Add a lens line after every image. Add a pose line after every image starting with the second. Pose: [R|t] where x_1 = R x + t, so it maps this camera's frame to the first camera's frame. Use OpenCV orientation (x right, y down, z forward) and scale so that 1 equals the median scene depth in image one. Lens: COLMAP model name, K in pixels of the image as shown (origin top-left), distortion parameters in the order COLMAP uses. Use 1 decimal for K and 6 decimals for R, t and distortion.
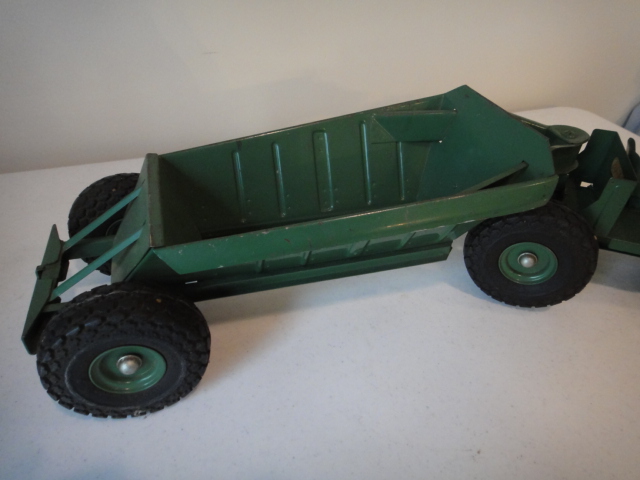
lens RADIAL K [[464.6, 0, 320.0], [0, 464.6, 240.0], [0, 0, 1]] dist [0.006305, 0.007556]
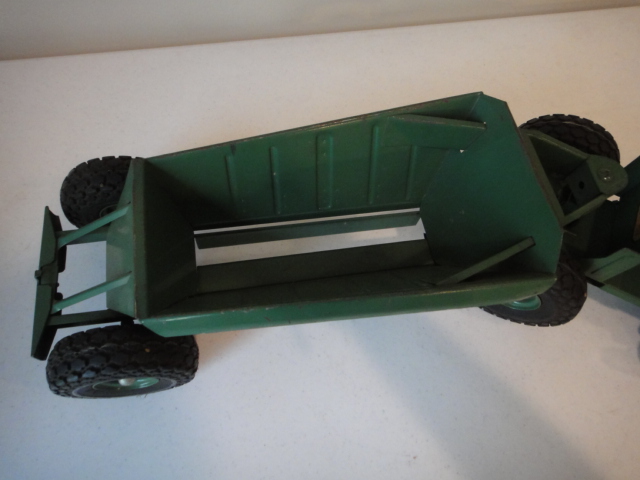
lens RADIAL K [[464.6, 0, 320.0], [0, 464.6, 240.0], [0, 0, 1]] dist [0.006305, 0.007556]
pose [[0.991650, 0.128218, -0.013798, 0.033327], [-0.107571, 0.881457, 0.459849, -0.546869], [0.071123, -0.454525, 0.887890, 0.143960]]
